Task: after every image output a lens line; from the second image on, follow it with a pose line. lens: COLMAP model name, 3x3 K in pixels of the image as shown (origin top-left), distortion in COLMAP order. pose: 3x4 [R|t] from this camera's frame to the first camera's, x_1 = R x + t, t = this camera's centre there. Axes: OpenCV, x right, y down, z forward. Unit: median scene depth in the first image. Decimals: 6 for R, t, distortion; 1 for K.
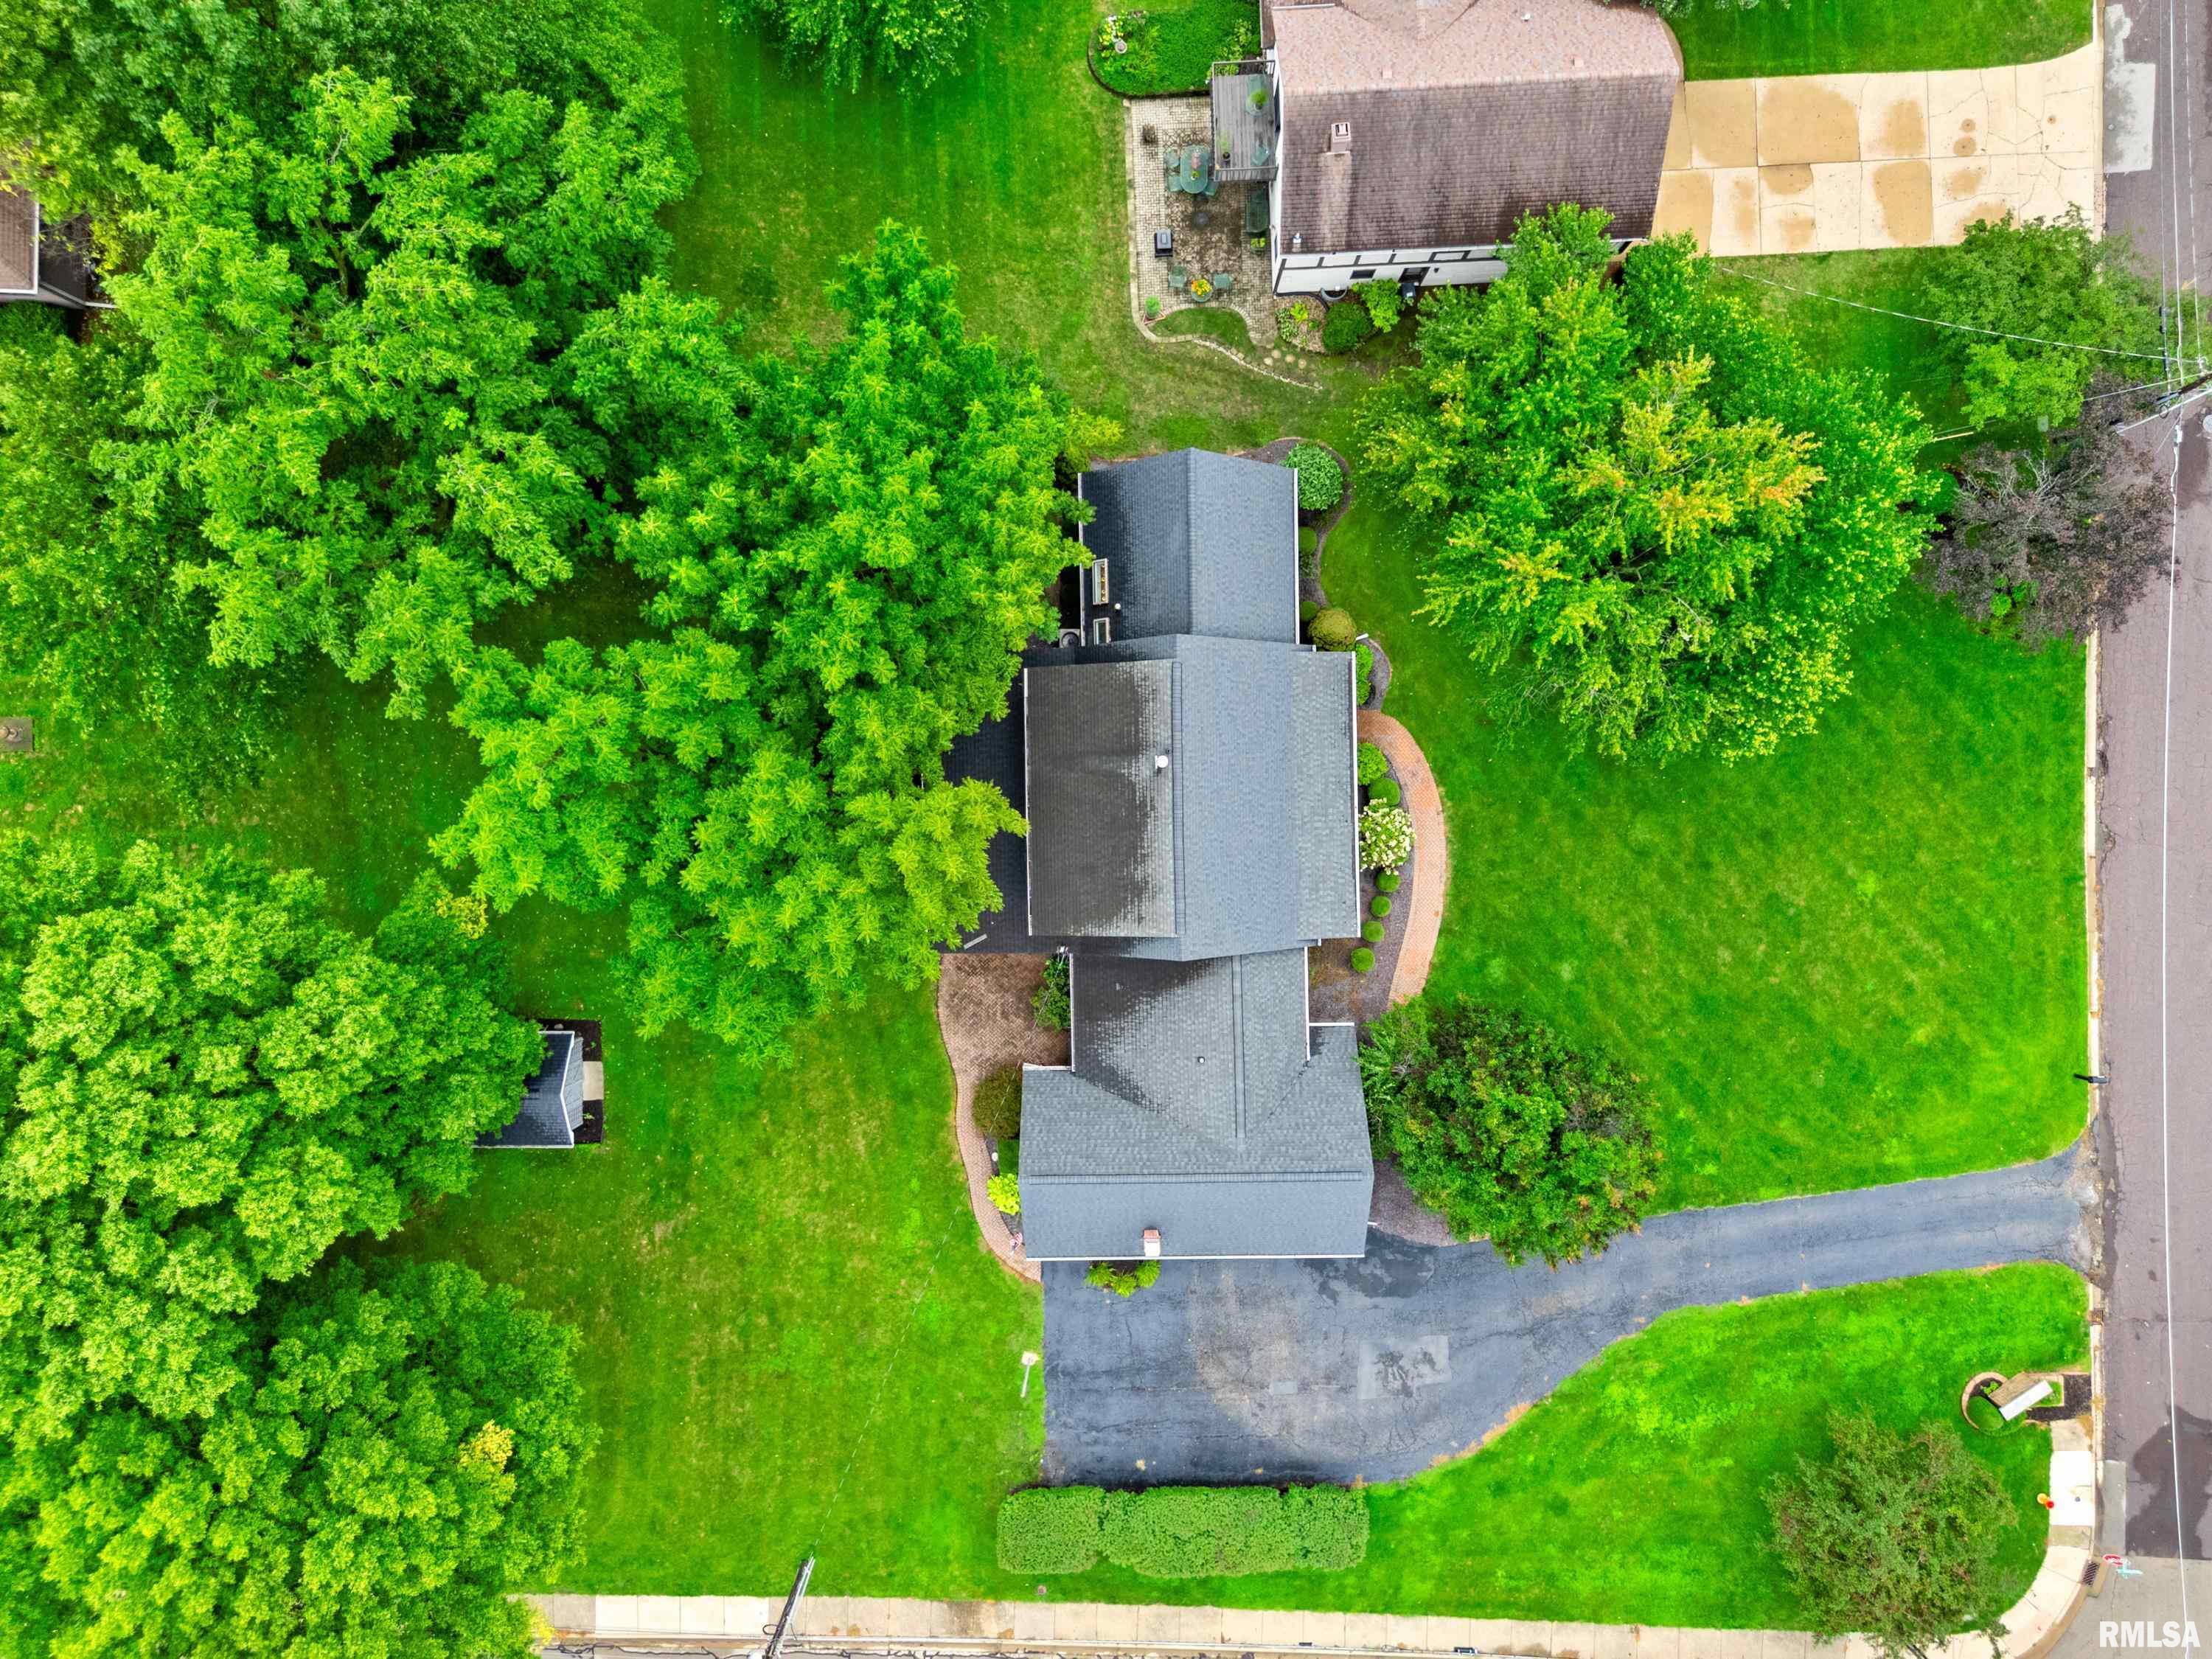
lens RADIAL K [[1628.2, 0, 1100.3], [0, 1628.2, 827.2], [0, 0, 1]] dist [0.064352, -0.058613]
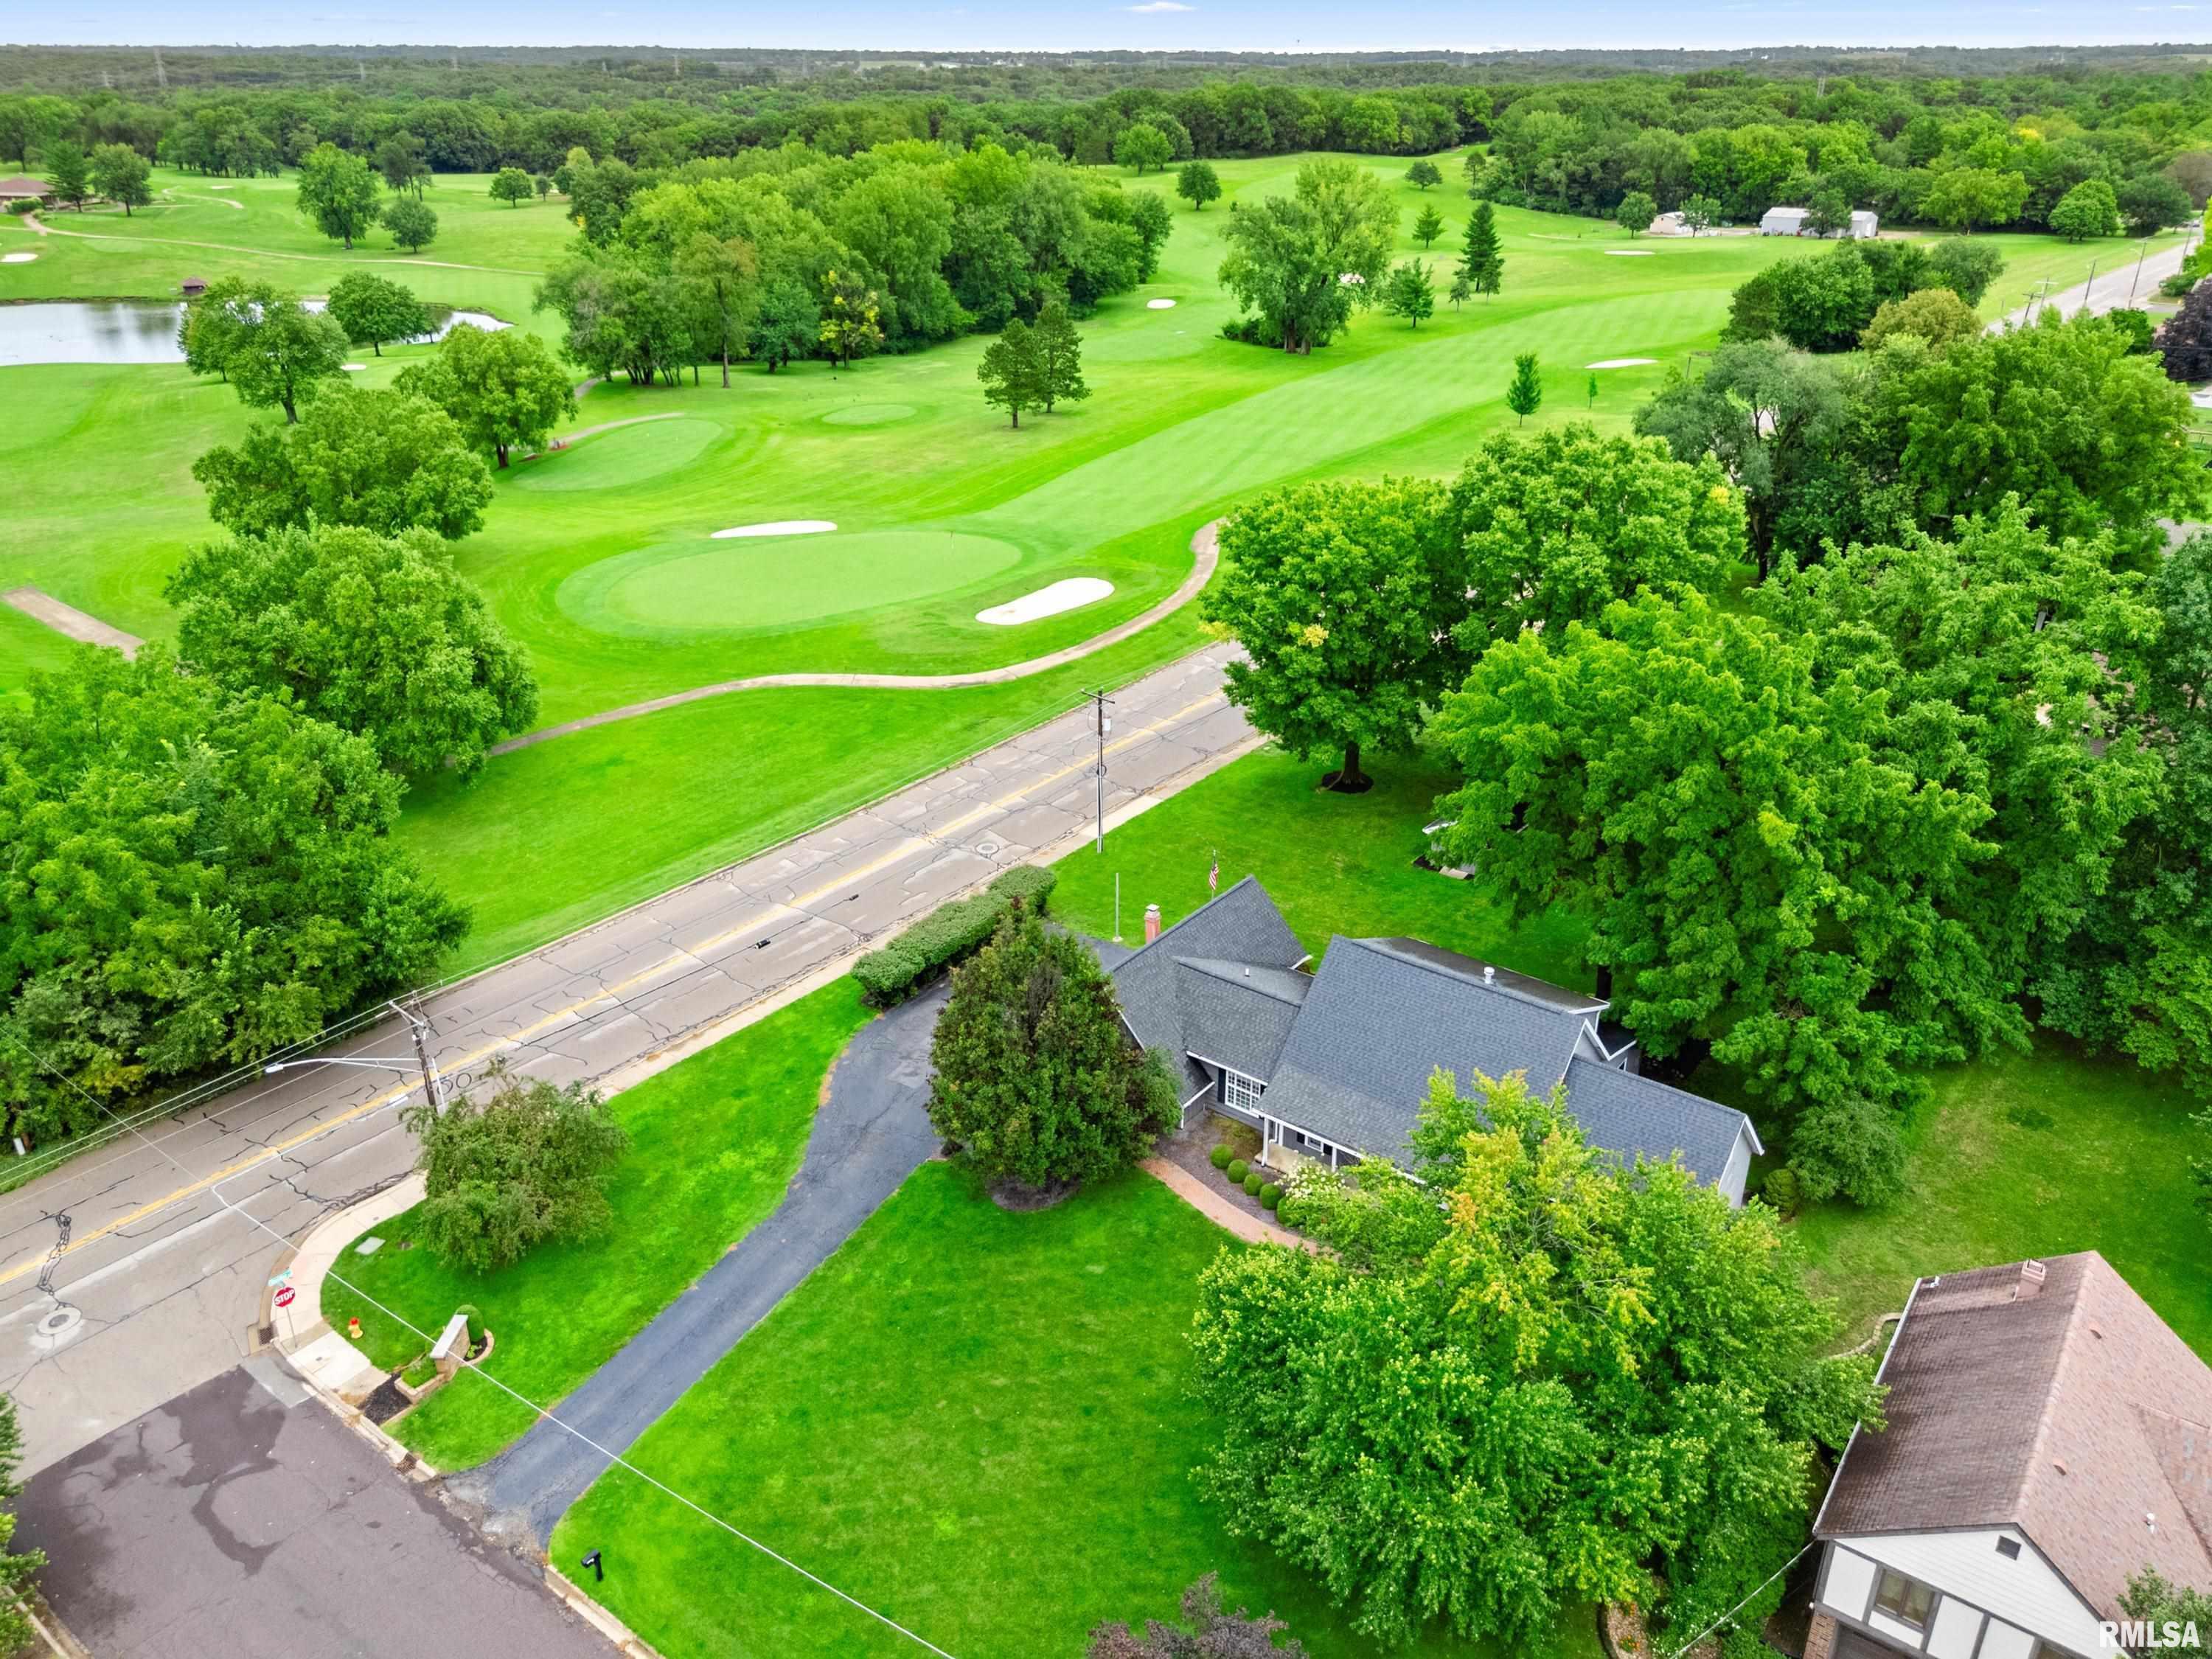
lens RADIAL K [[1628.2, 0, 1100.3], [0, 1628.2, 827.2], [0, 0, 1]] dist [0.064352, -0.058613]
pose [[-0.623254, 0.357308, -0.695619, 0.868166], [-0.781962, -0.273914, 0.559917, -0.393123], [0.009523, 0.892917, 0.450120, 0.309161]]
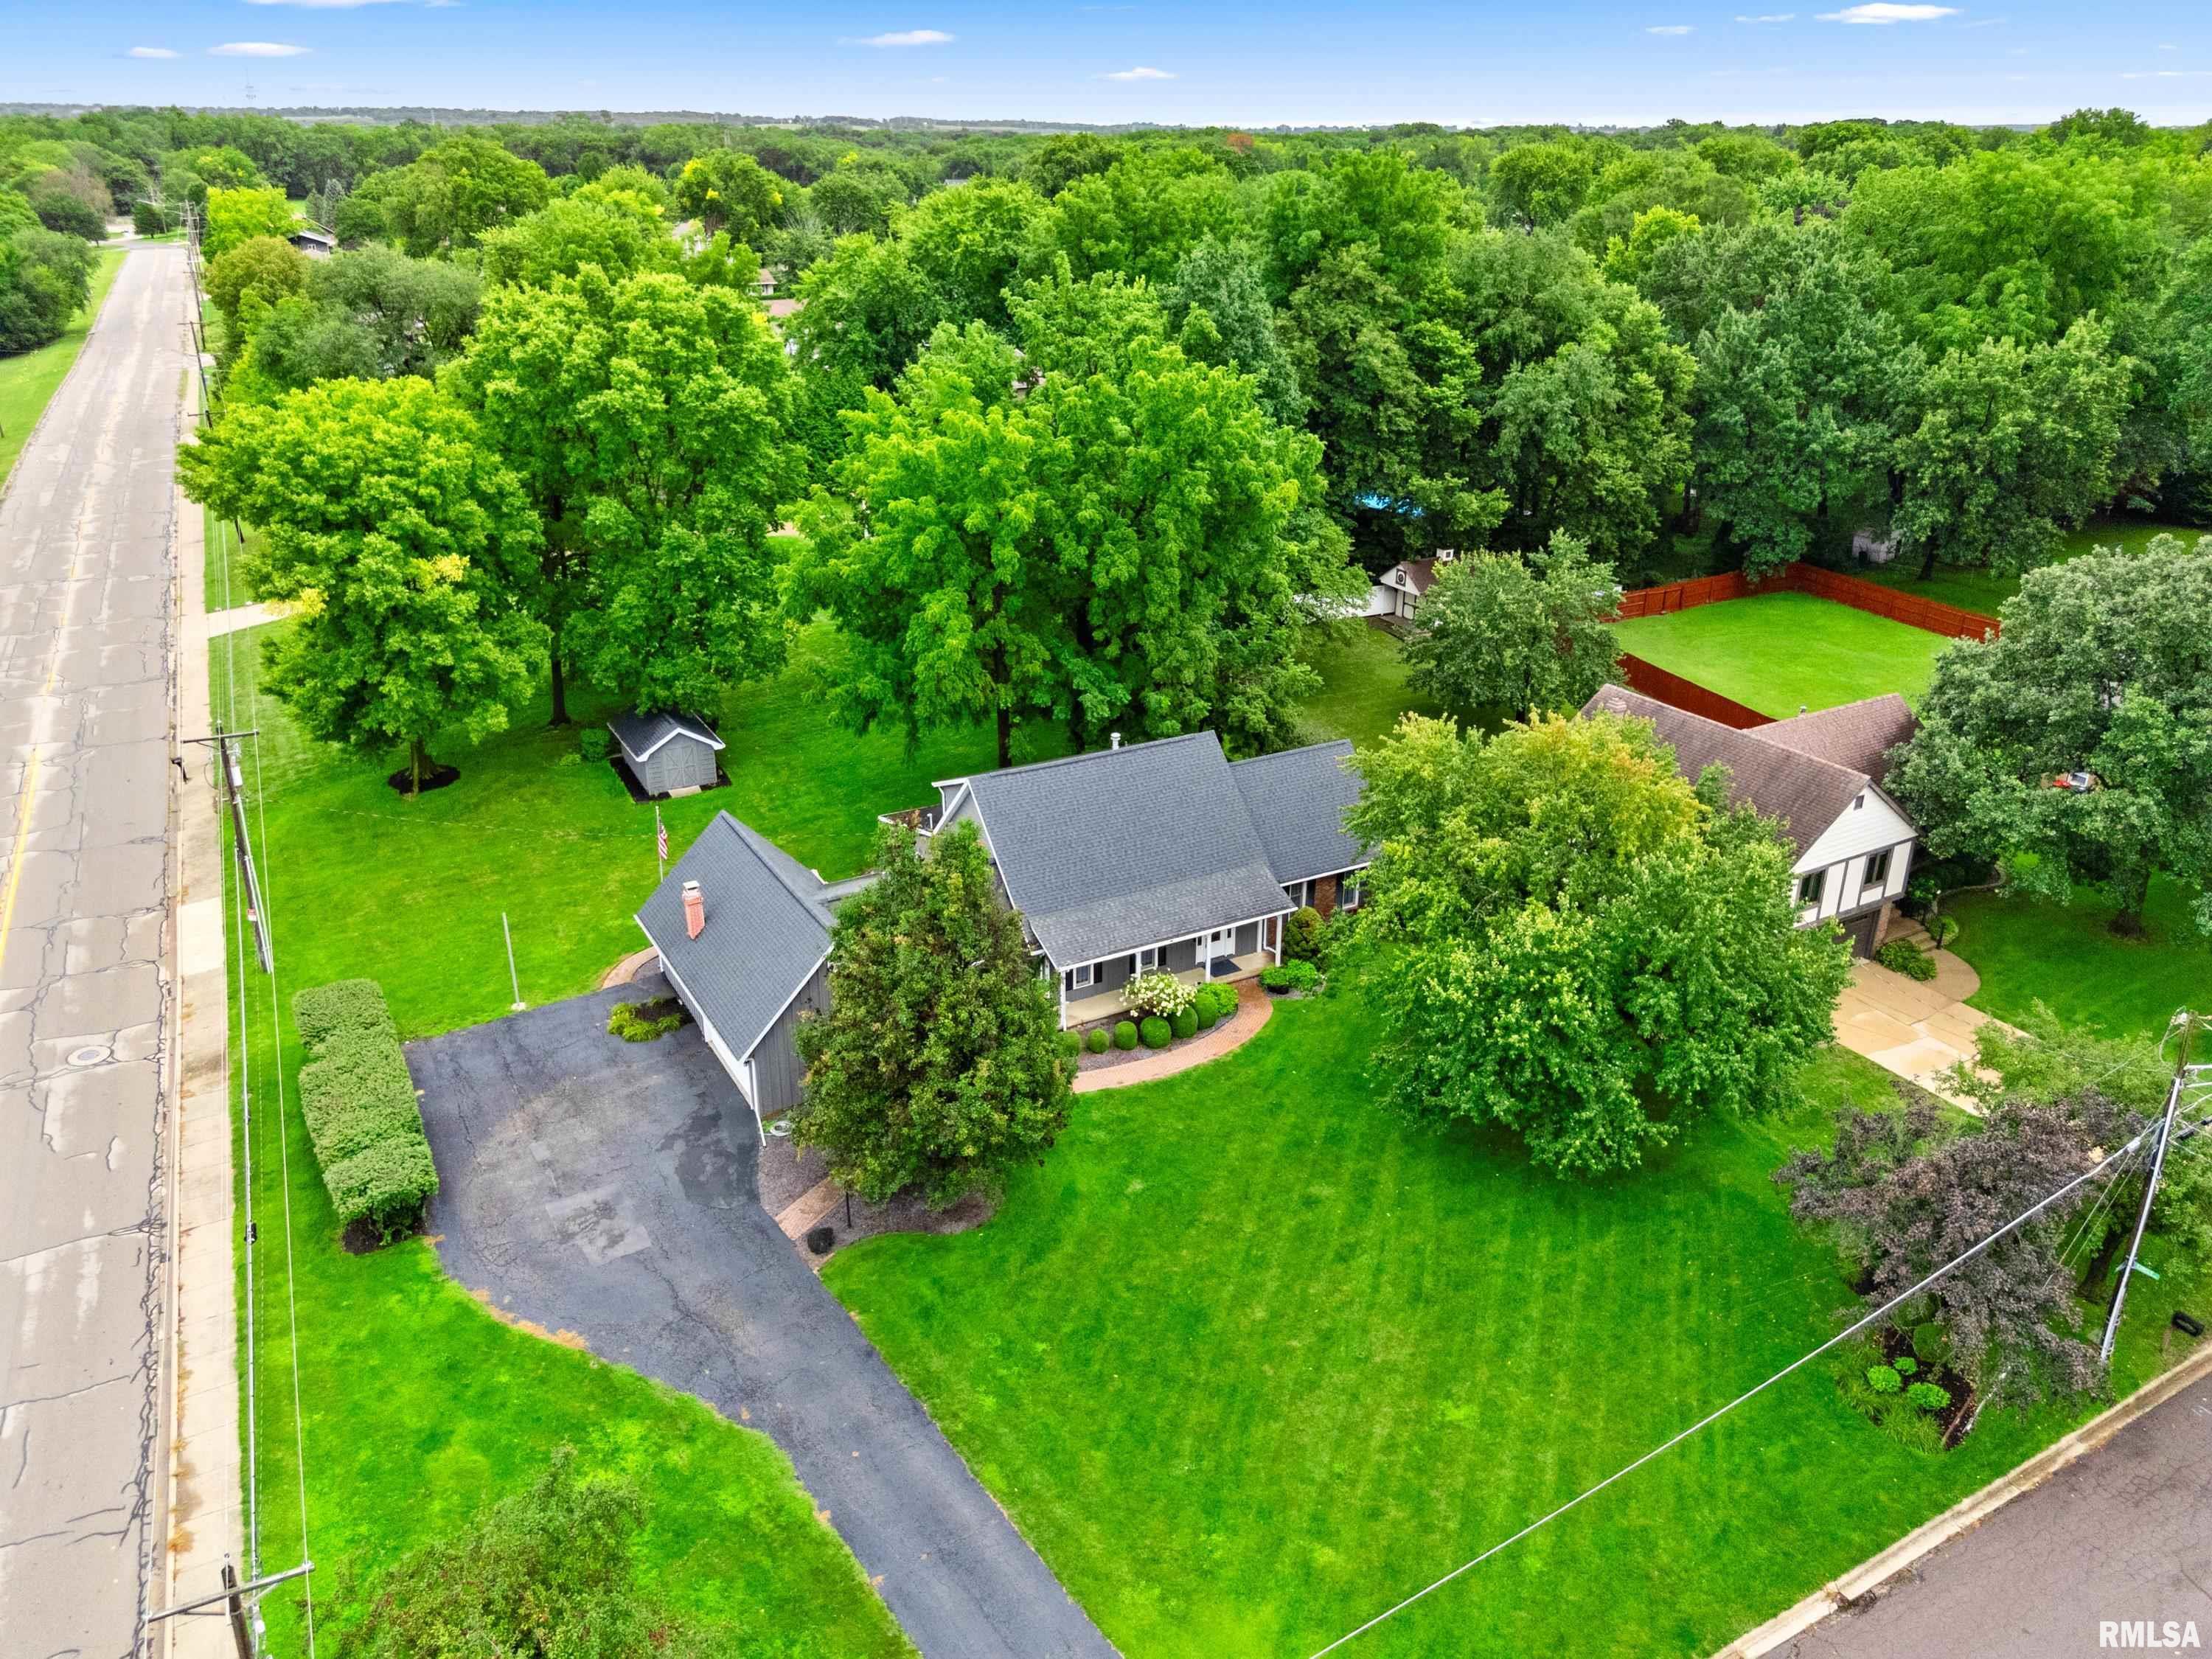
lens RADIAL K [[1628.2, 0, 1100.3], [0, 1628.2, 827.2], [0, 0, 1]] dist [0.064352, -0.058613]
pose [[0.469744, 0.375358, -0.799029, 0.852754], [-0.882371, 0.171314, -0.438262, 0.427429], [-0.027621, 0.910910, 0.411679, 0.493635]]
